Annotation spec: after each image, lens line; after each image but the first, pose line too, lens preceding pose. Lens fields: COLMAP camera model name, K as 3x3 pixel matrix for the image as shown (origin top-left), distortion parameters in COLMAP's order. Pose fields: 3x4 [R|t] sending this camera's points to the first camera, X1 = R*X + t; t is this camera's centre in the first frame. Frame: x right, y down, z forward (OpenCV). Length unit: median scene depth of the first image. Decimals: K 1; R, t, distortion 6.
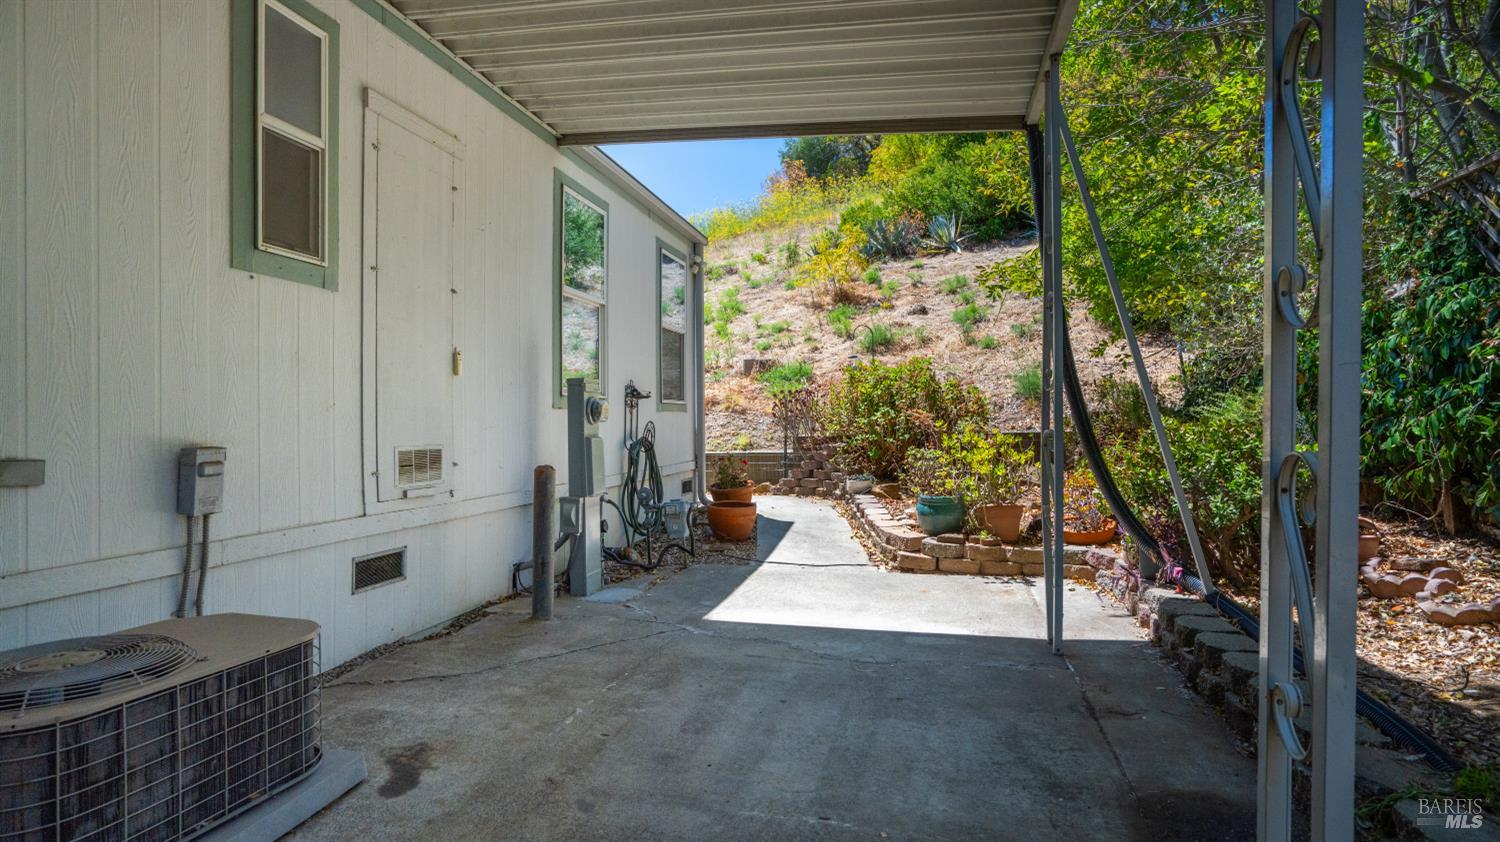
lens RADIAL K [[779.1, 0, 747.0], [0, 779.1, 422.0], [0, 0, 1]] dist [0.009828, -0.000128]
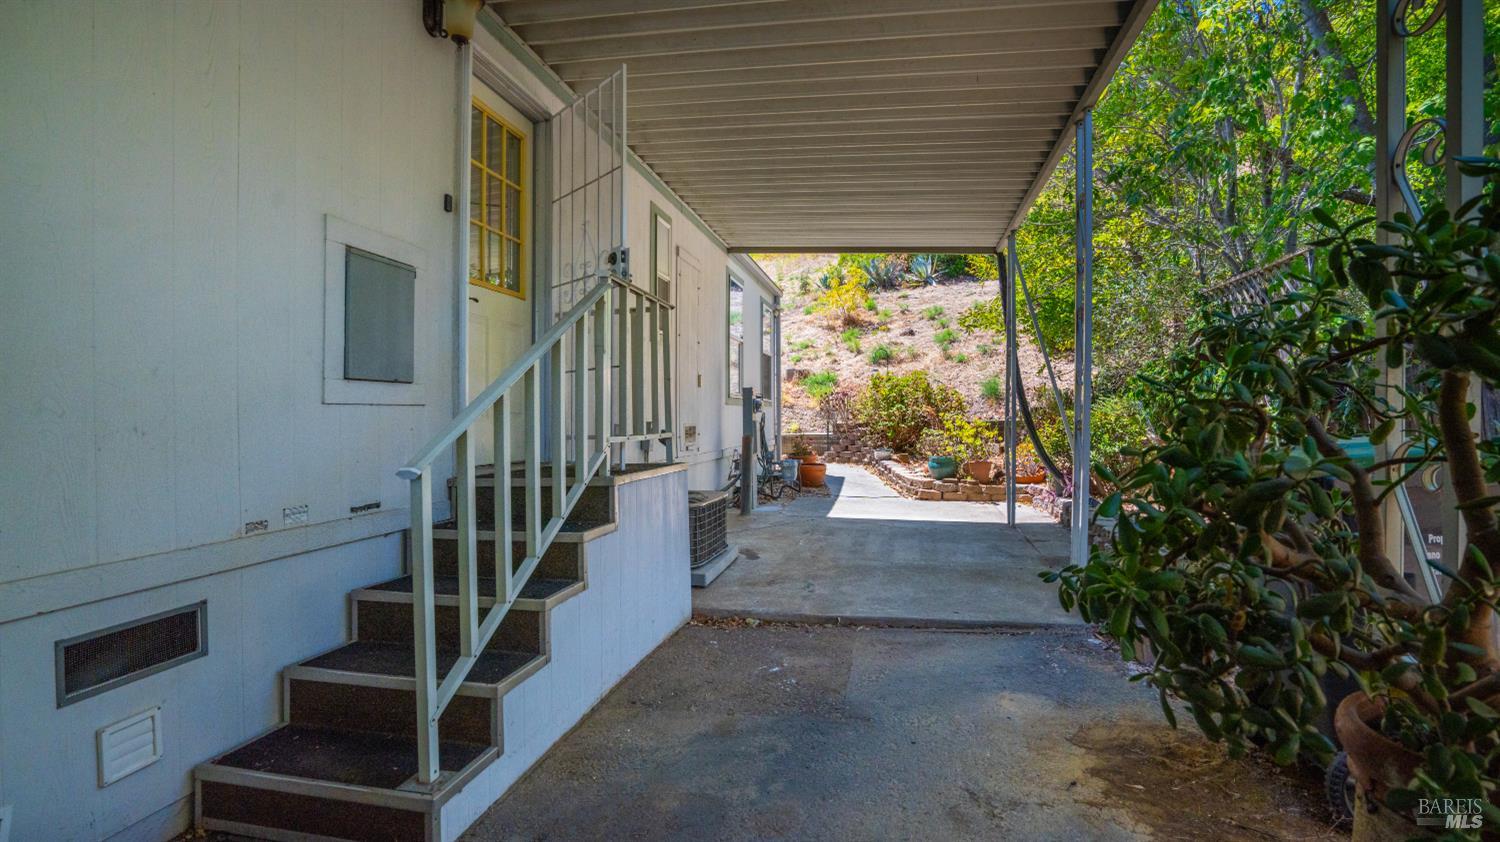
lens RADIAL K [[683.1, 0, 749.2], [0, 683.1, 422.1], [0, 0, 1]] dist [-0.006540, 0.003779]
pose [[0.999811, 0.003315, 0.019153, -0.174768], [-0.003496, 0.999949, 0.009465, 0.005791], [-0.019121, -0.009531, 0.999772, -0.410631]]
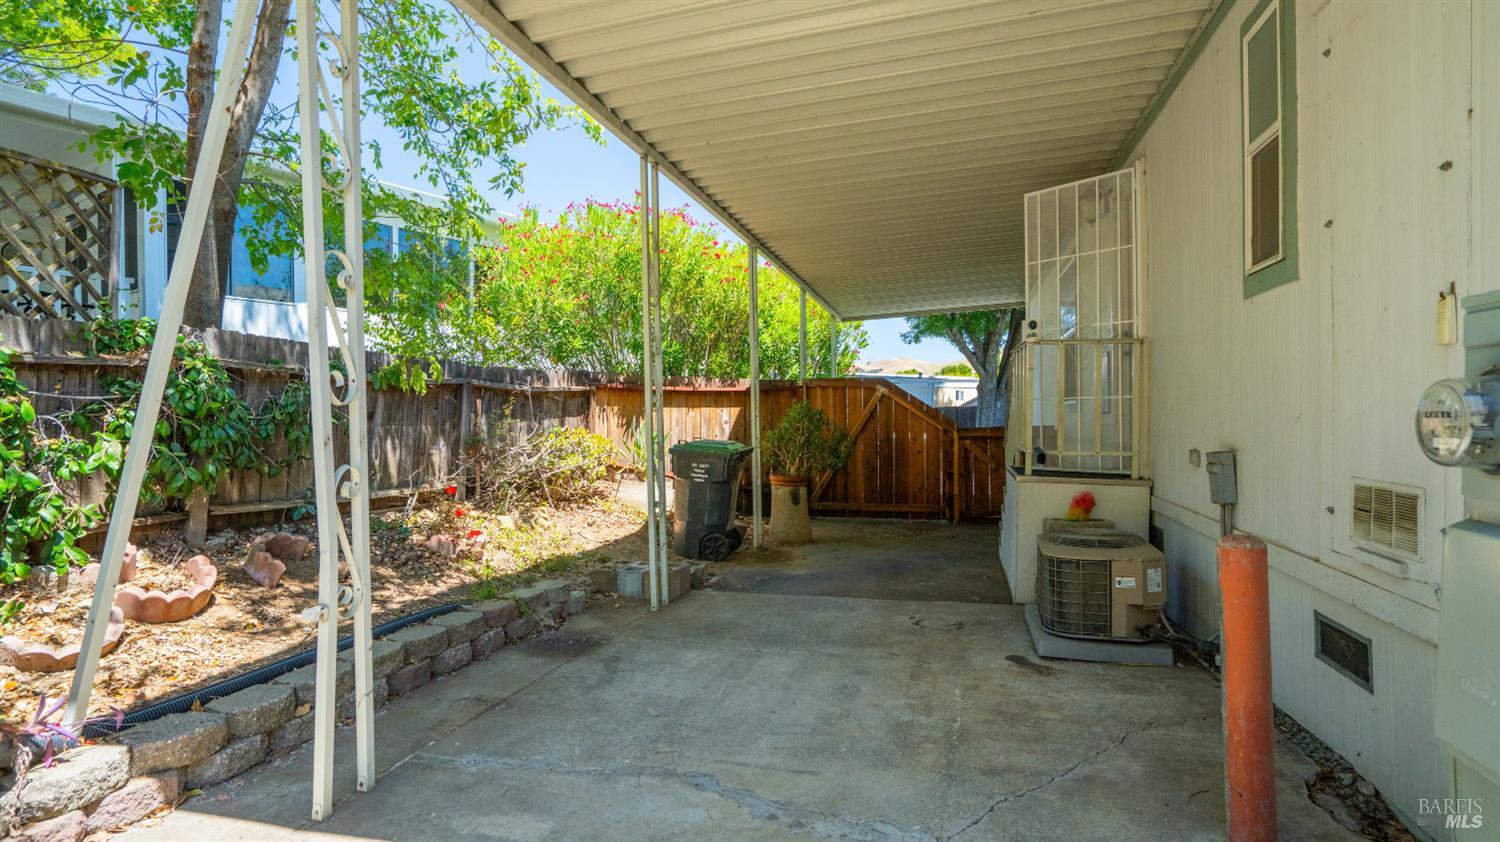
lens RADIAL K [[782.5, 0, 753.2], [0, 782.5, 421.7], [0, 0, 1]] dist [-0.001162, -0.000097]
pose [[-0.999717, 0.014068, 0.019193, 0.021377], [0.014148, 0.999892, 0.004068, -0.013366], [-0.019133, 0.004338, -0.999808, 0.914602]]
